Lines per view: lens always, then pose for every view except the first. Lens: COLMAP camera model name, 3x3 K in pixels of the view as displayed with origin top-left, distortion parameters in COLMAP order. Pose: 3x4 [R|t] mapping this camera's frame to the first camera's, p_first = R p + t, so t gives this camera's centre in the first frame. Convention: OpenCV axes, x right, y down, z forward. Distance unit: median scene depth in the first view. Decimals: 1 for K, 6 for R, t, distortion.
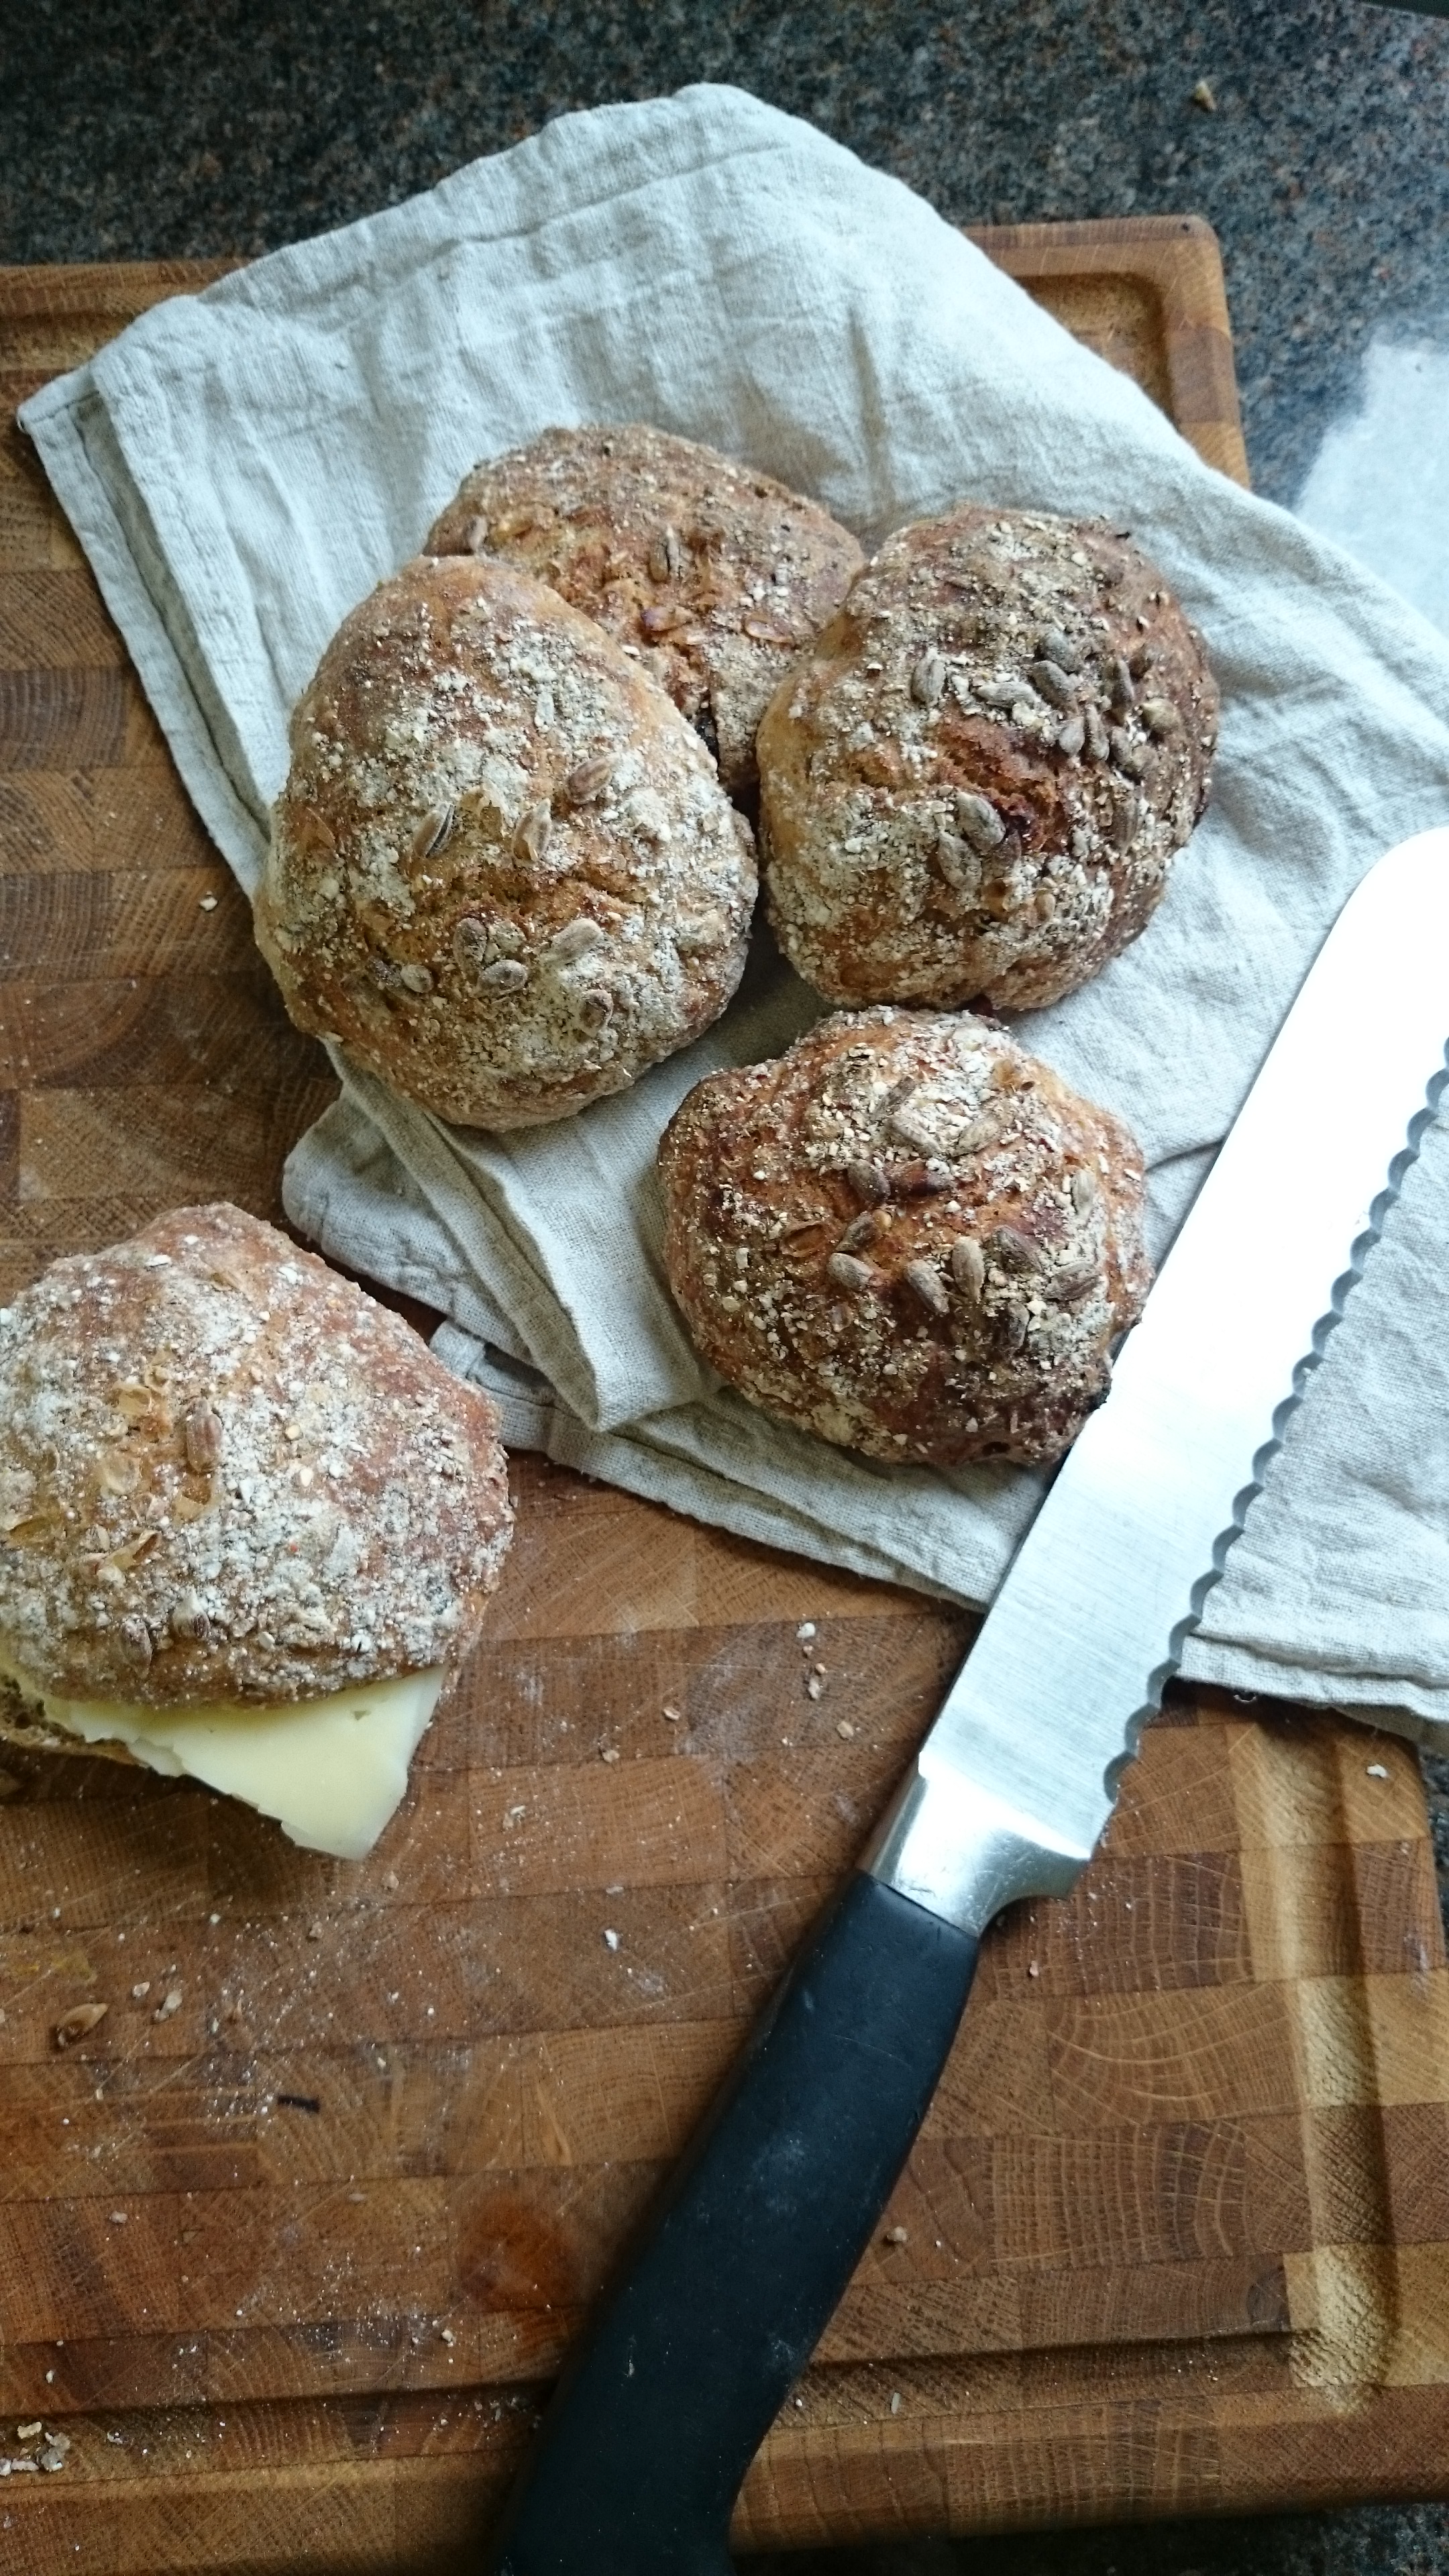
lens RADIAL K [[2354.0, 0, 724.5], [0, 2354.0, 1288.0], [0, 0, 1]] dist [-0.004467, -0.335313]
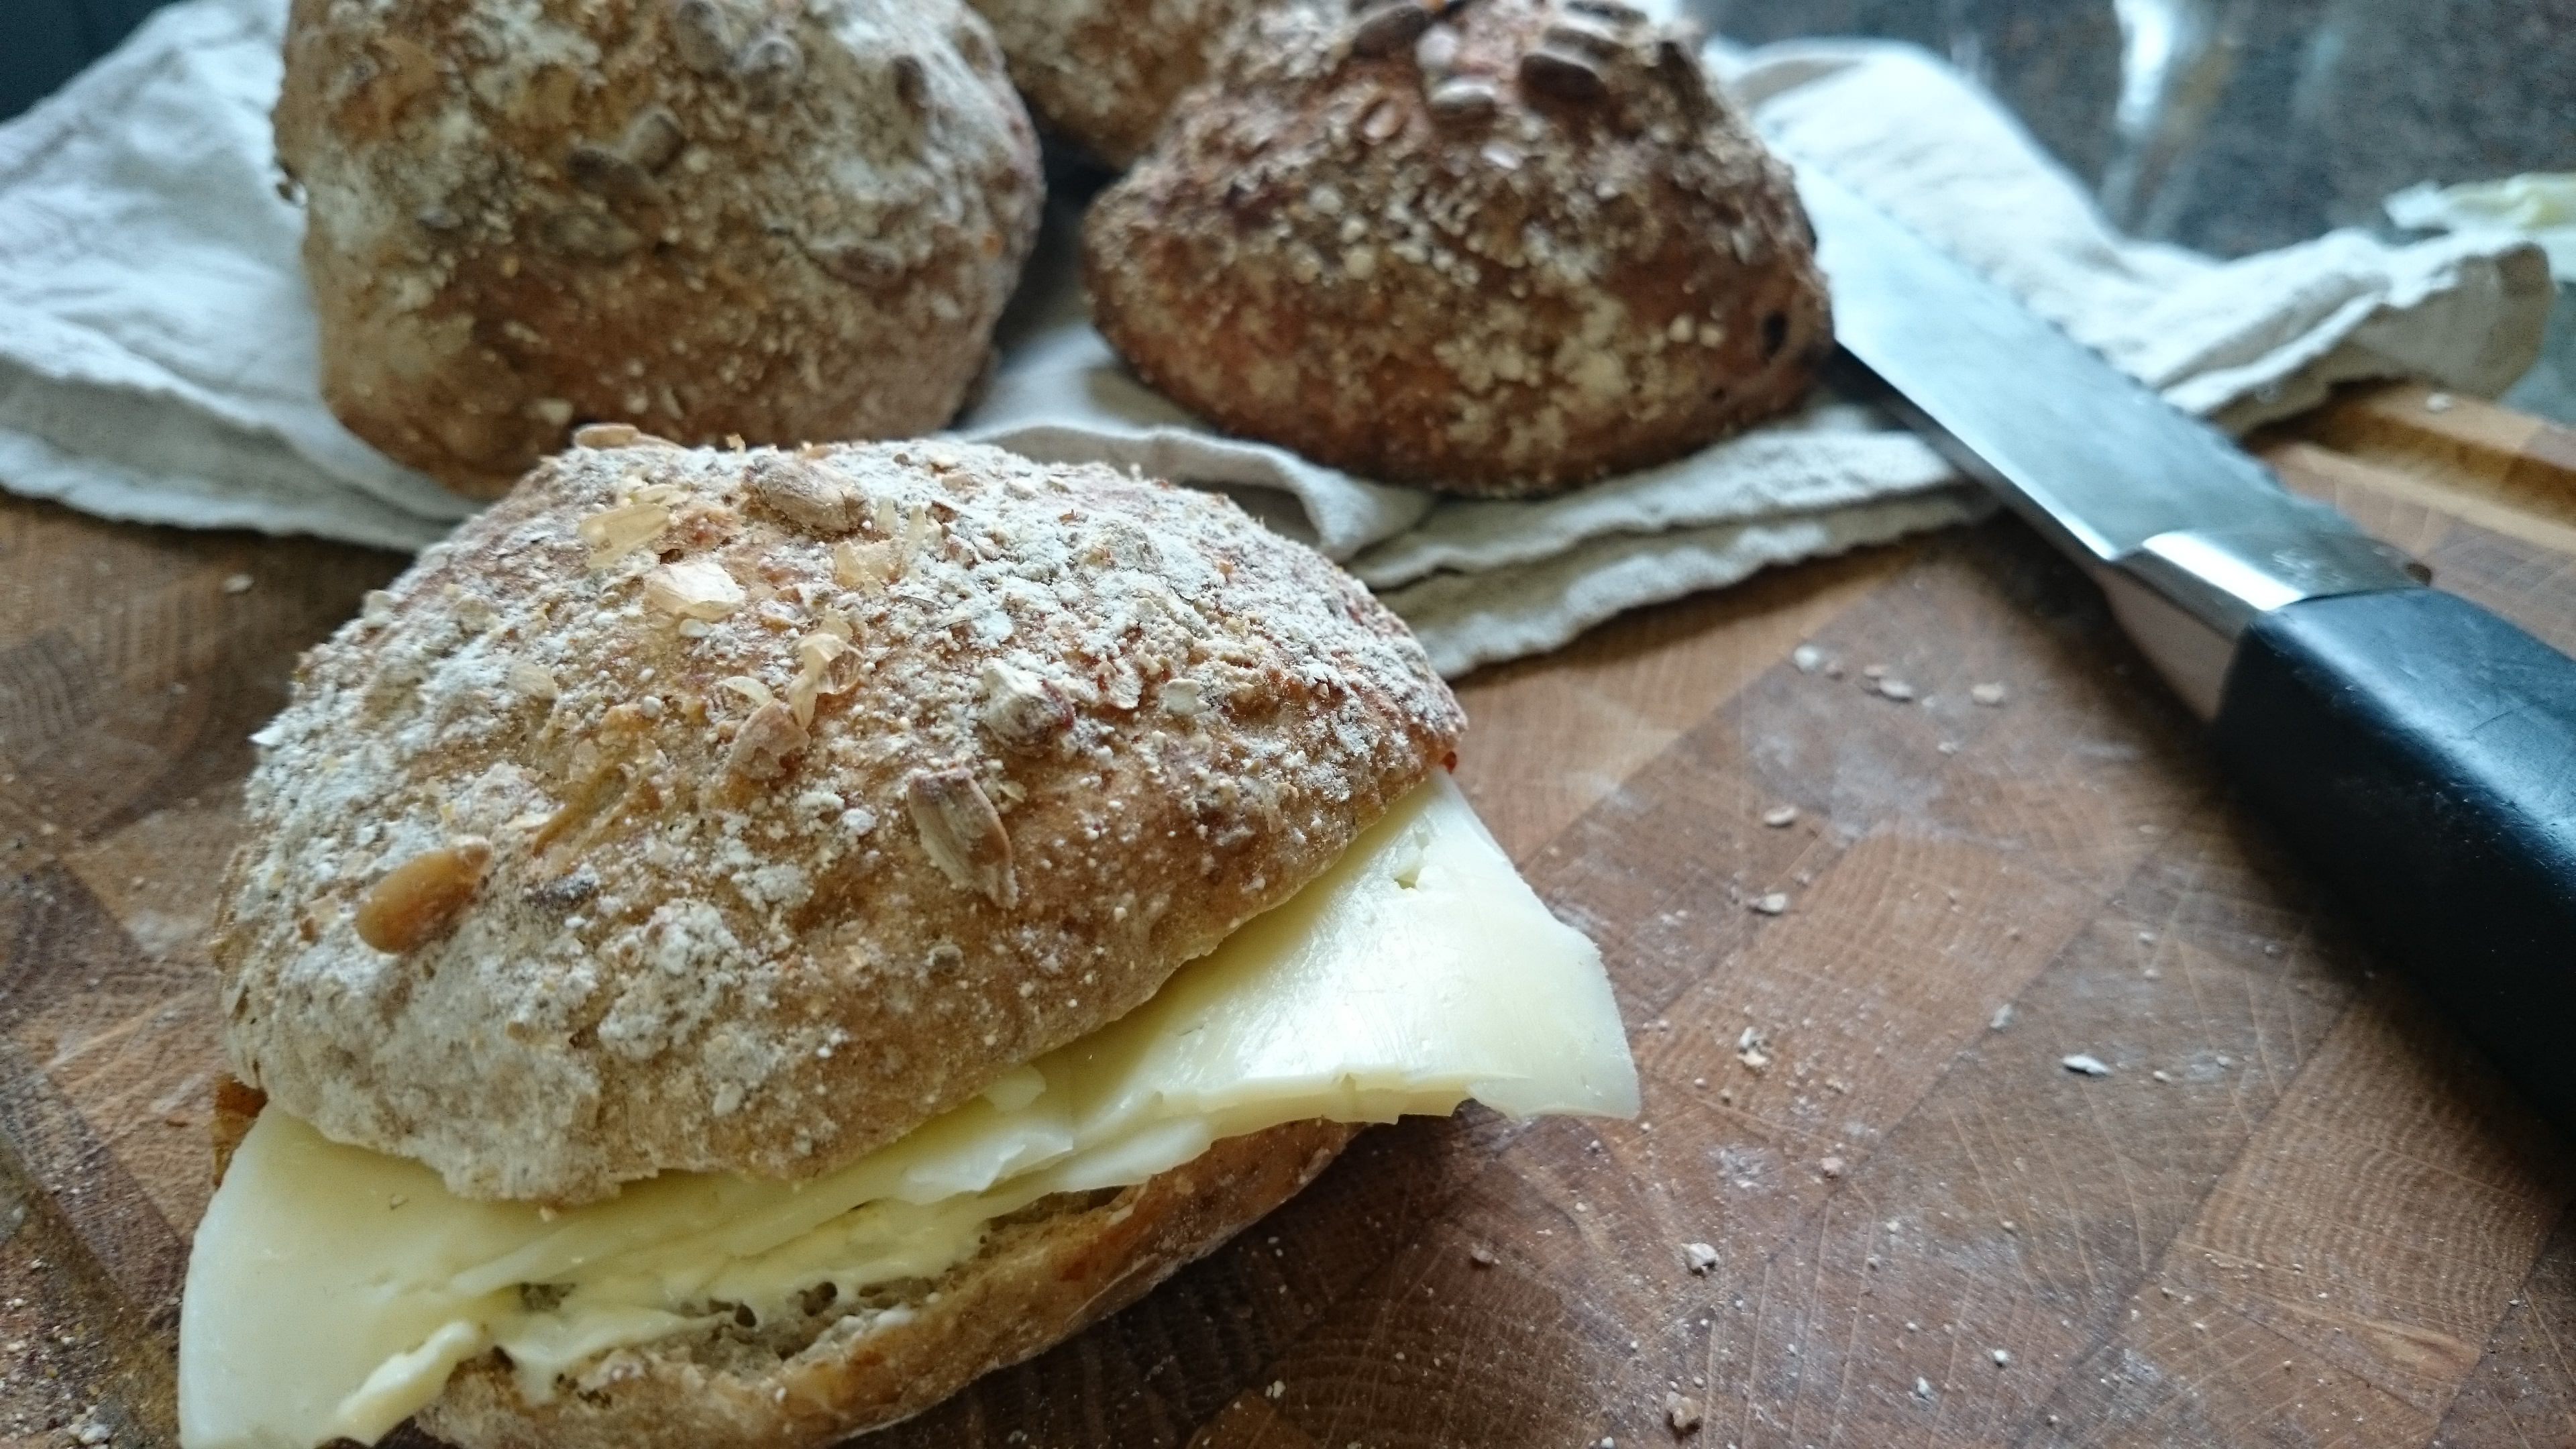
lens RADIAL K [[2354.0, 0, 1288.0], [0, 2354.0, 724.5], [0, 0, 1]] dist [-0.004467, -0.335313]
pose [[0.724746, -0.406451, 0.556363, -0.413491], [0.678439, 0.561905, -0.473268, 0.362791], [-0.120263, 0.720458, 0.682991, 0.658453]]
